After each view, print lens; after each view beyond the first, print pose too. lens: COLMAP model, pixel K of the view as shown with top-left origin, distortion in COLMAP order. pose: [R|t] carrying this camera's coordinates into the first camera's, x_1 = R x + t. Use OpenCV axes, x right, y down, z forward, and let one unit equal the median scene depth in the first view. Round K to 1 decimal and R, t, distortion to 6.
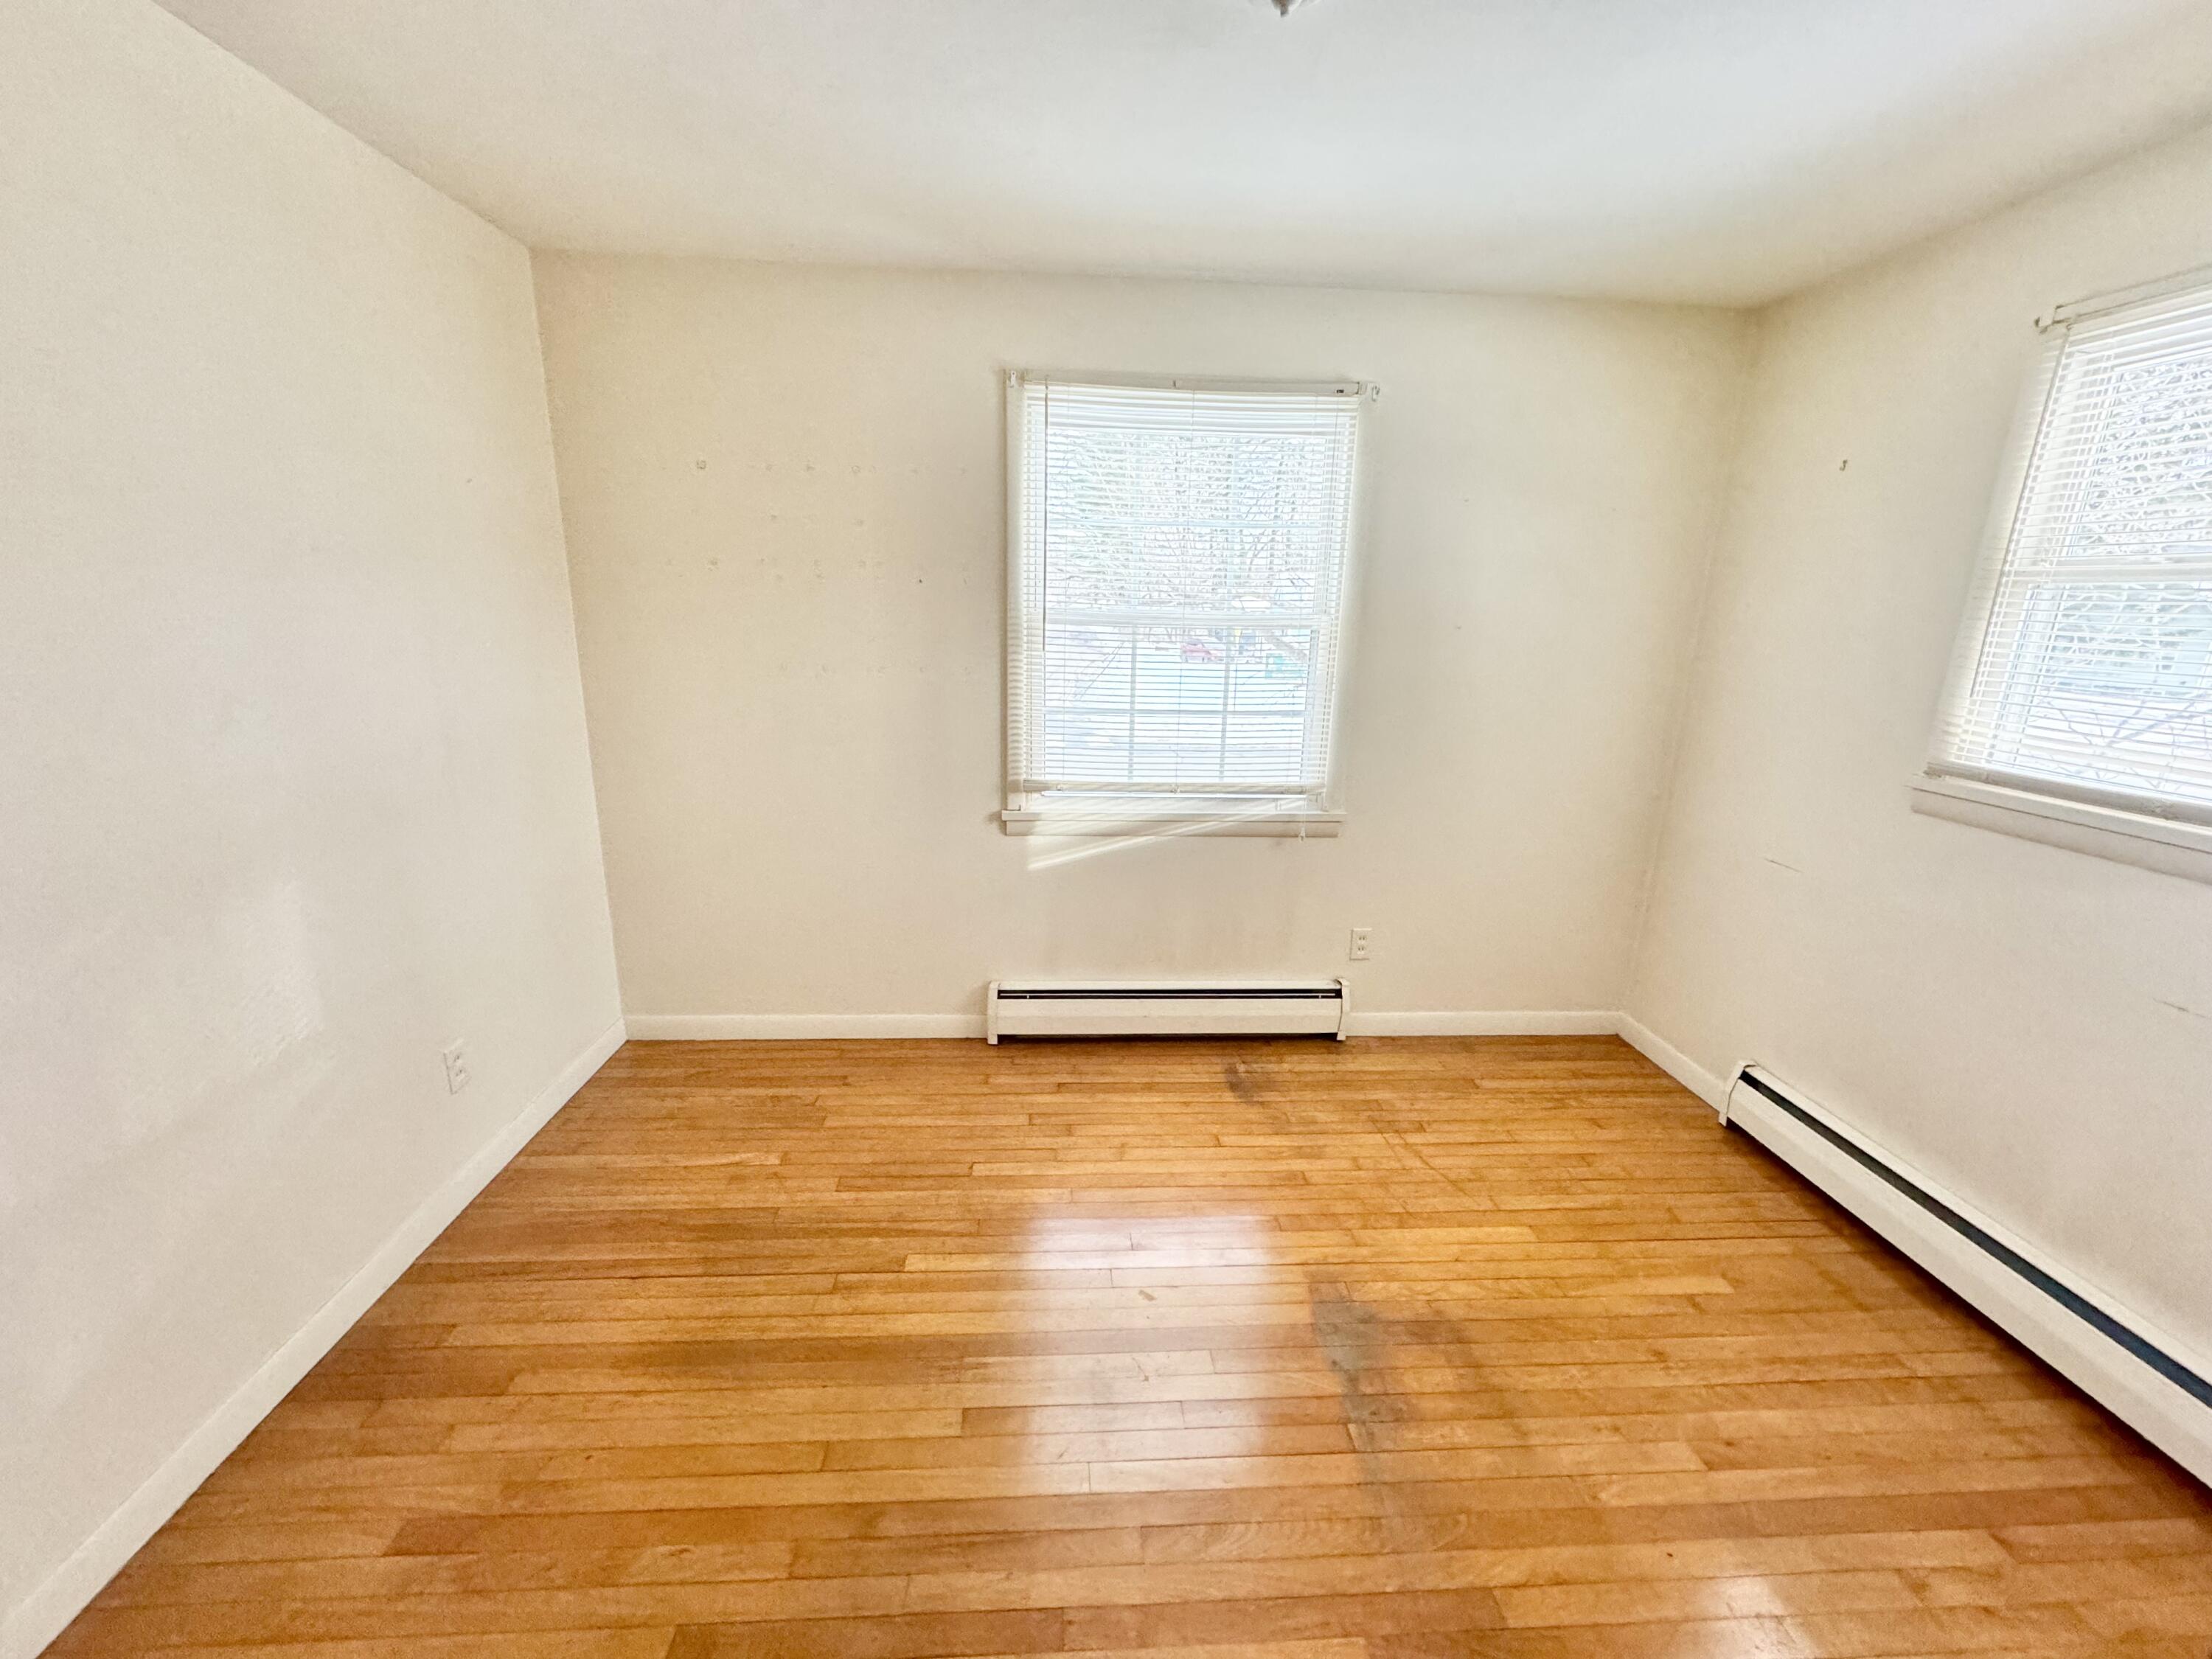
lens RADIAL K [[870.2, 0, 1106.9], [0, 870.2, 826.5], [0, 0, 1]] dist [-0.003693, -0.000876]
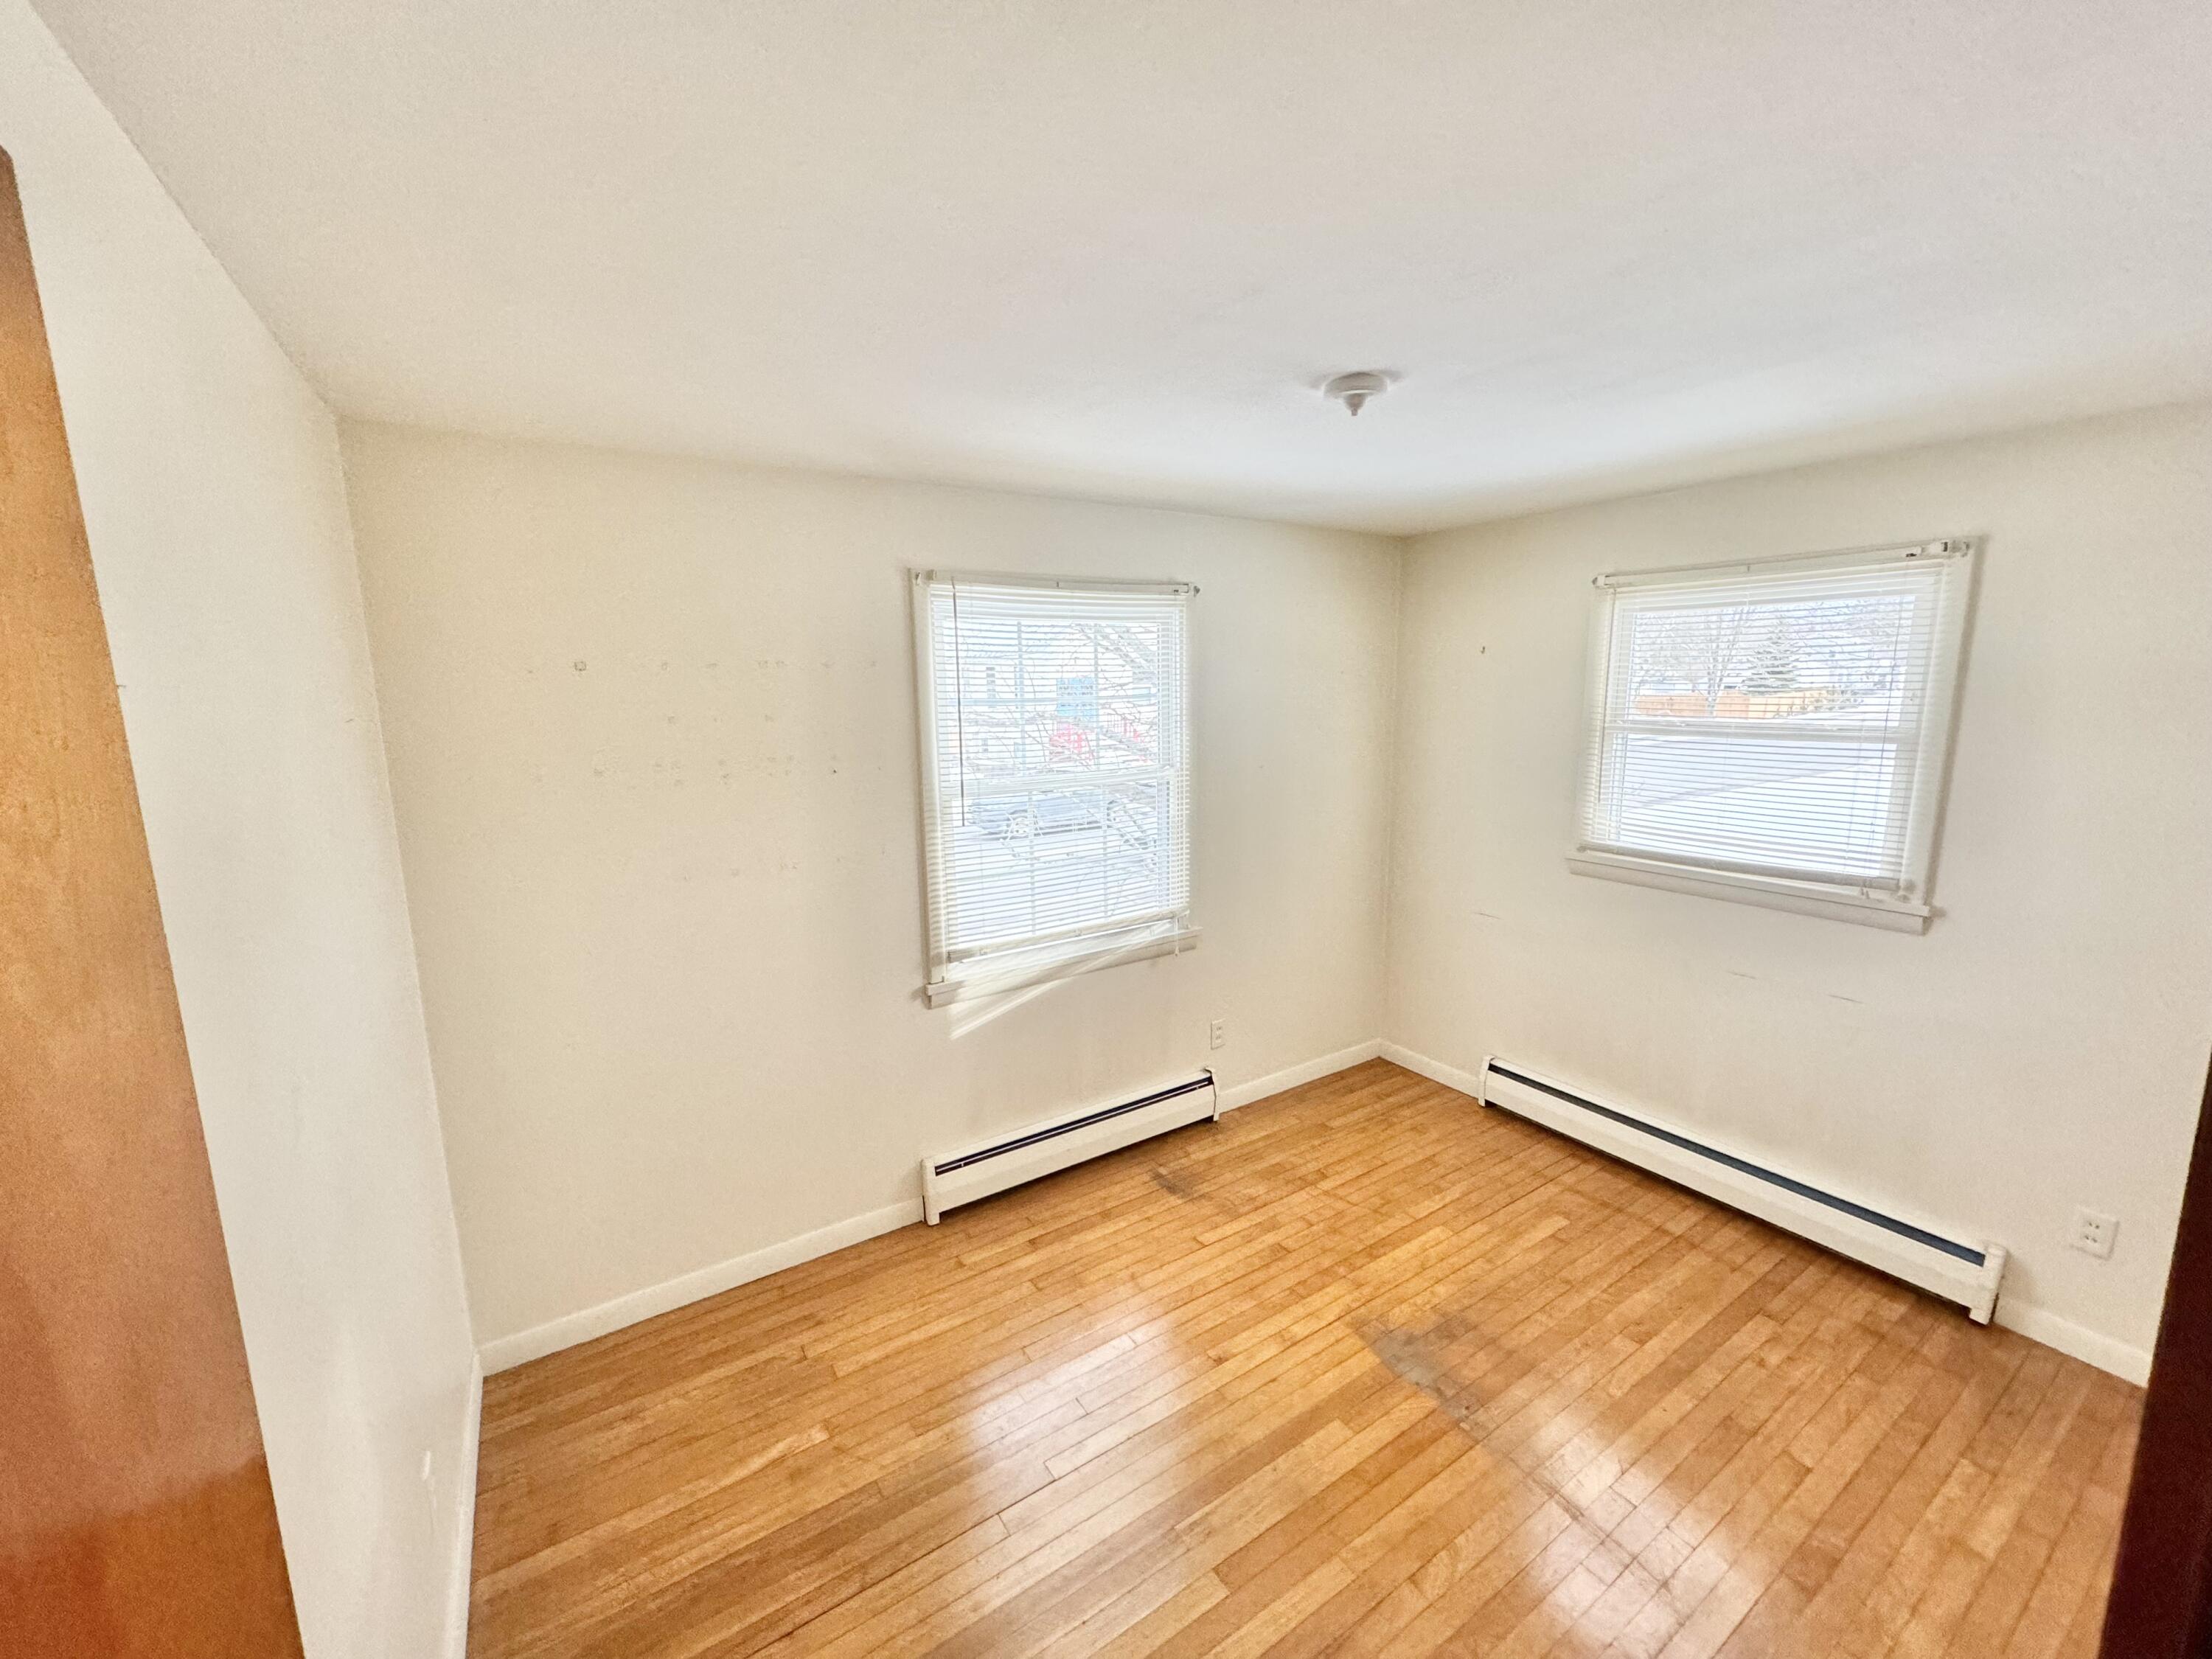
lens RADIAL K [[870.2, 0, 1098.7], [0, 870.2, 827.2], [0, 0, 1]] dist [-0.003693, -0.000876]
pose [[0.870435, -0.118524, 0.477803, -0.449256], [0.157560, 0.986603, -0.042297, -0.138086], [-0.466389, 0.112099, 0.877448, 0.013904]]
